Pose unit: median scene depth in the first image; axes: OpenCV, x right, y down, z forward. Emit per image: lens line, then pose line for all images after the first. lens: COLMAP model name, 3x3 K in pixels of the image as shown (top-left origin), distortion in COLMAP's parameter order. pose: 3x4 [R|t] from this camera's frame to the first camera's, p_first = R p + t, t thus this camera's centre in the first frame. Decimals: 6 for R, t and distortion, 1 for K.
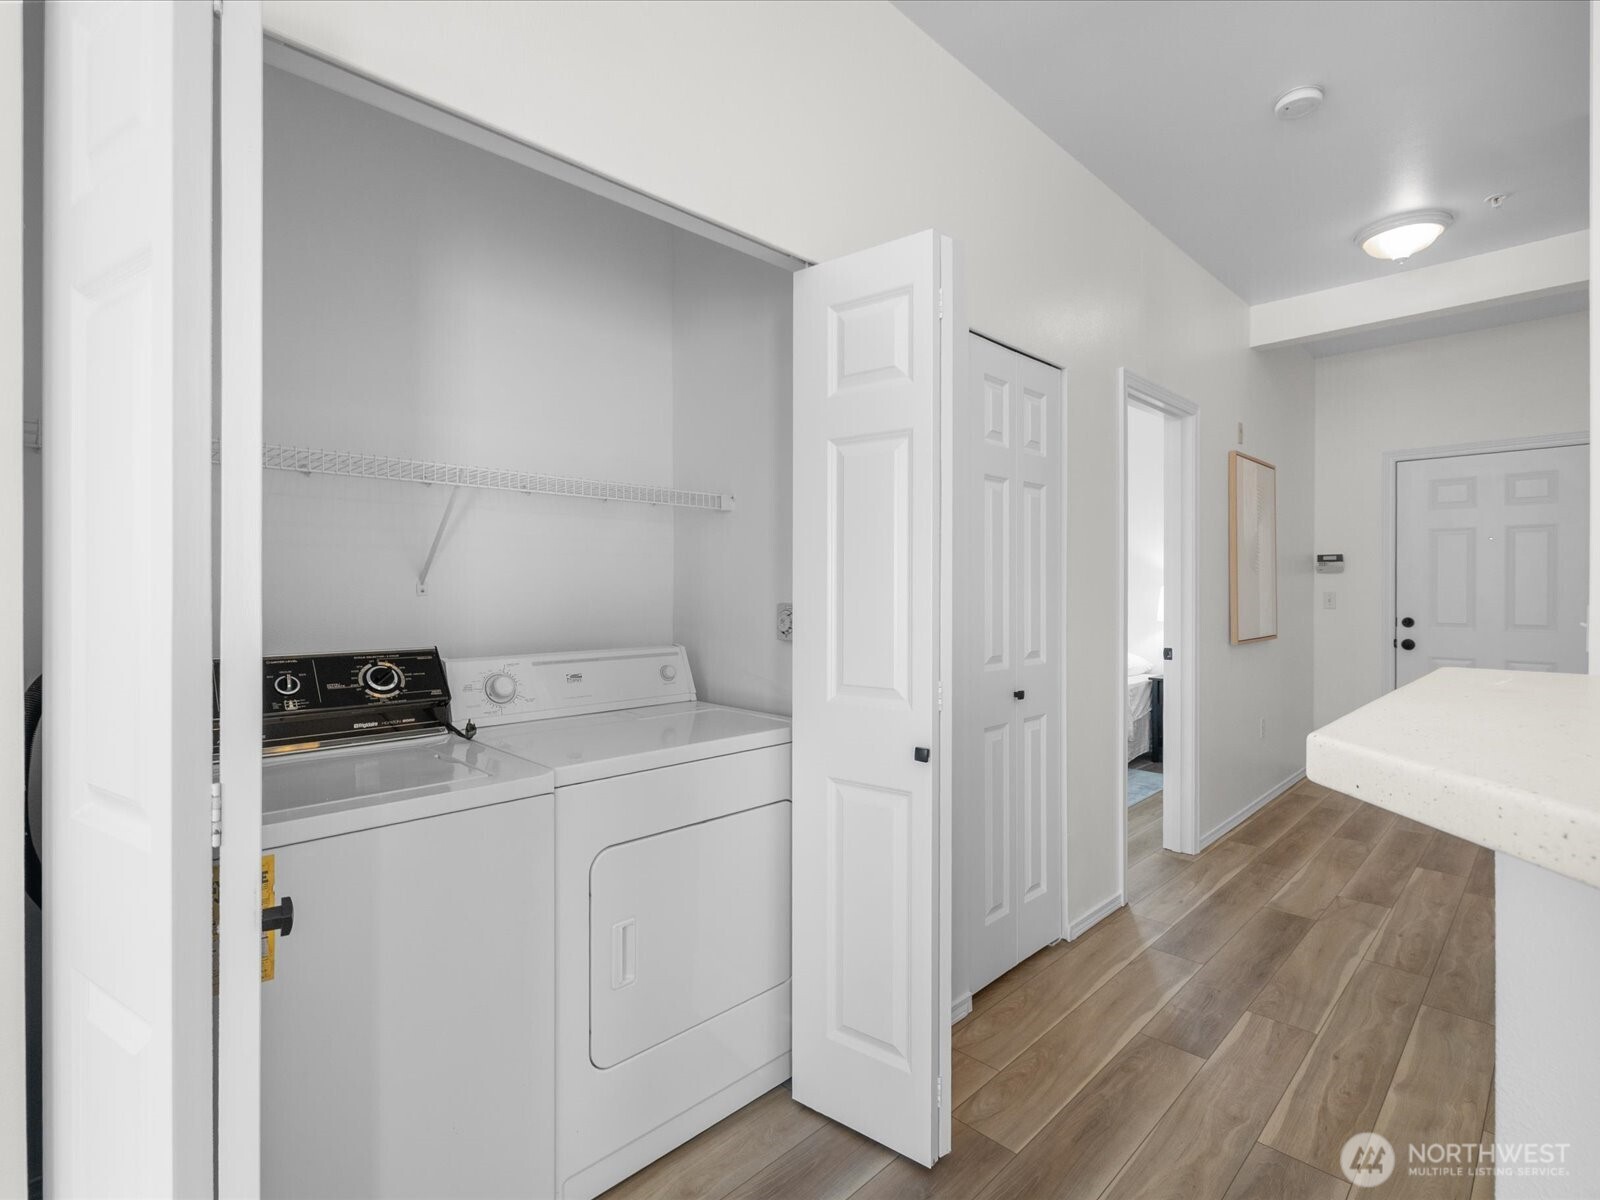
lens RADIAL K [[773.2, 0, 802.7], [0, 773.2, 593.9], [0, 0, 1]] dist [0.000173, 0.000284]
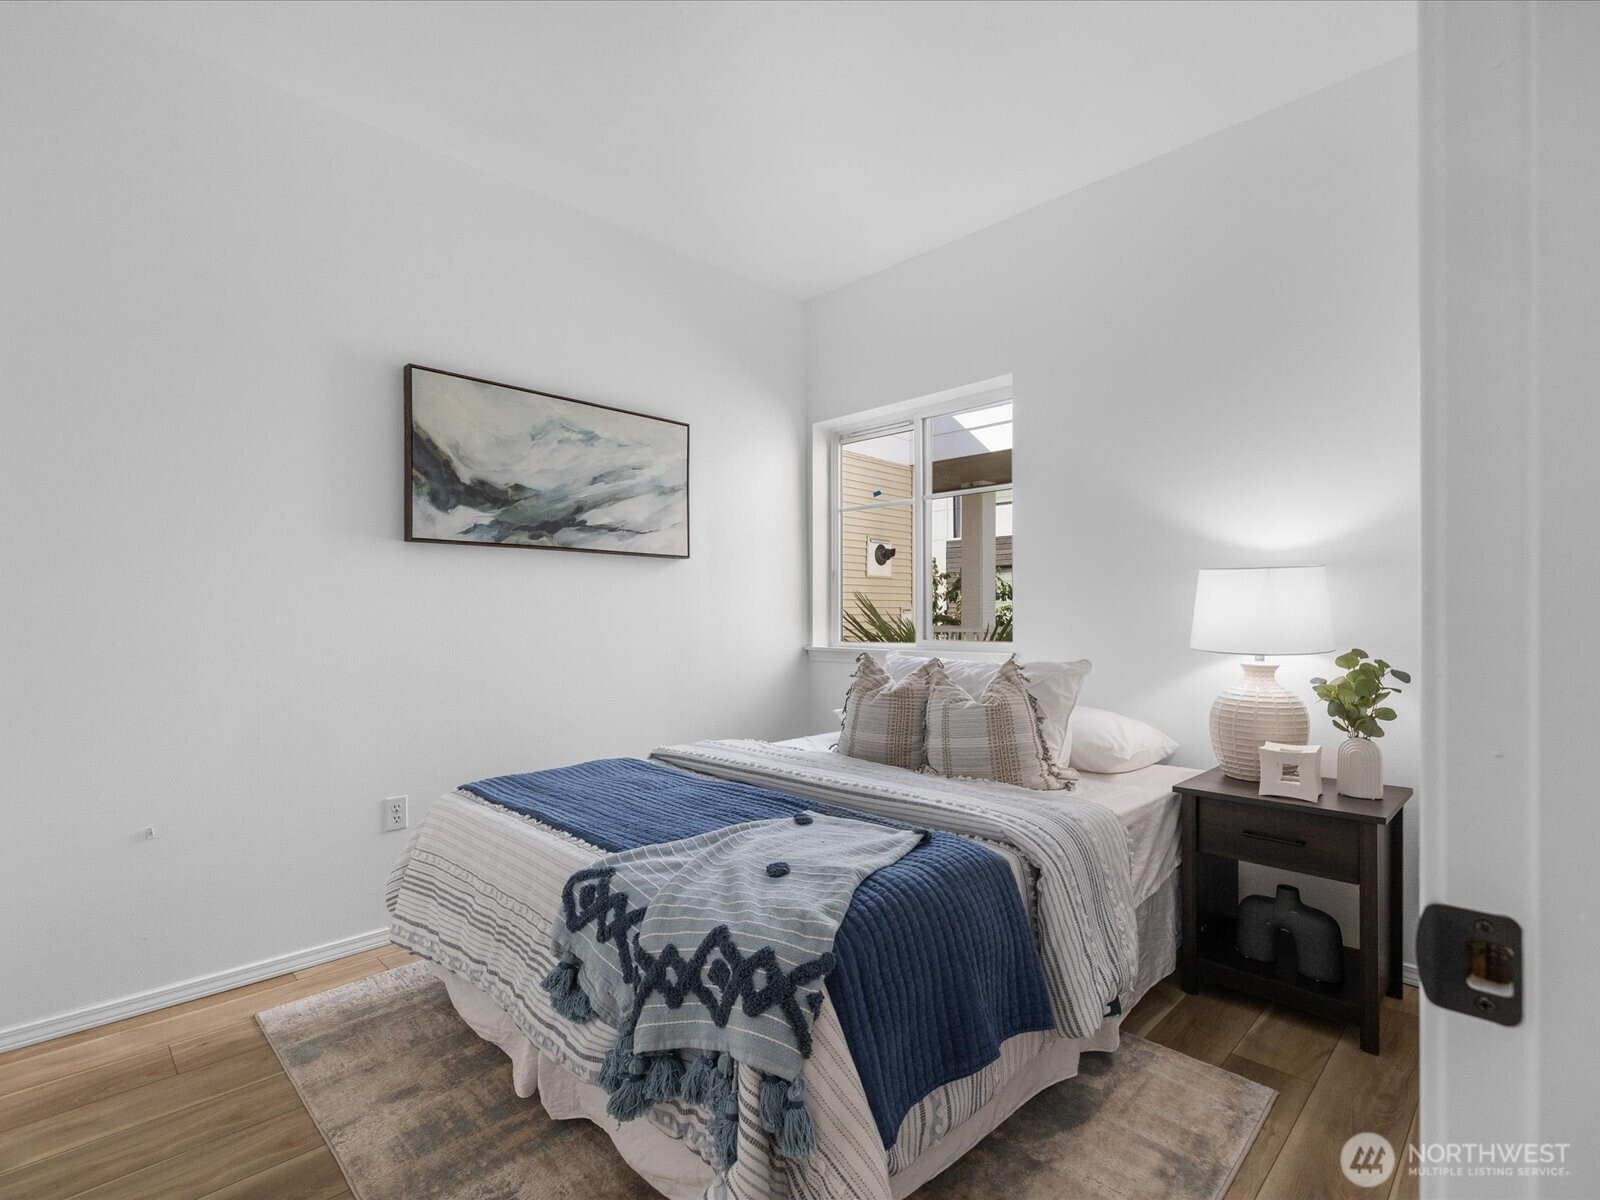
lens RADIAL K [[773.2, 0, 802.7], [0, 773.2, 593.9], [0, 0, 1]] dist [0.000173, 0.000284]
pose [[0.999980, -0.001121, 0.006252, 0.346867], [0.001317, 0.999503, -0.031501, 0.025883], [-0.006214, 0.031508, 0.999484, 0.819088]]
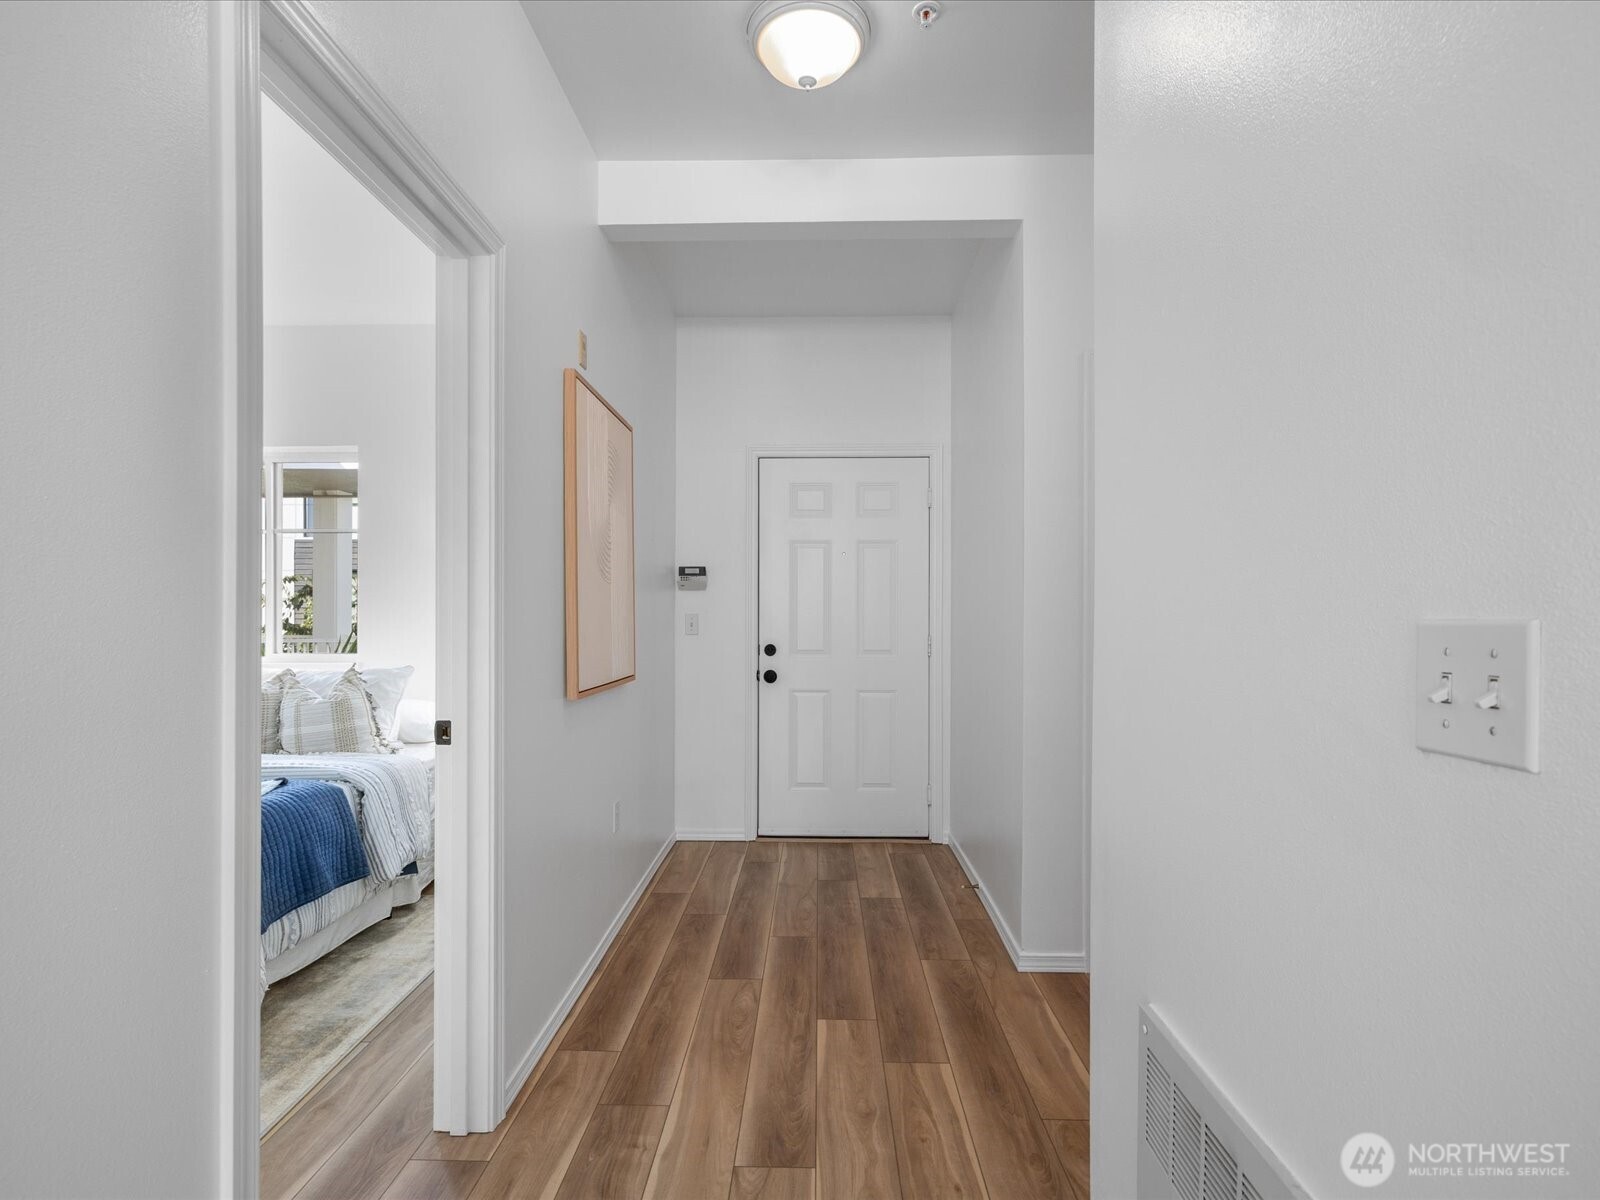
lens RADIAL K [[788.0, 0, 803.7], [0, 788.0, 621.7], [0, 0, 1]] dist [0.002371, 0.000743]
pose [[0.721540, -0.000889, 0.692372, 0.269313], [0.000071, 0.999999, 0.001210, 0.006300], [-0.692372, -0.000824, 0.721540, 0.444705]]
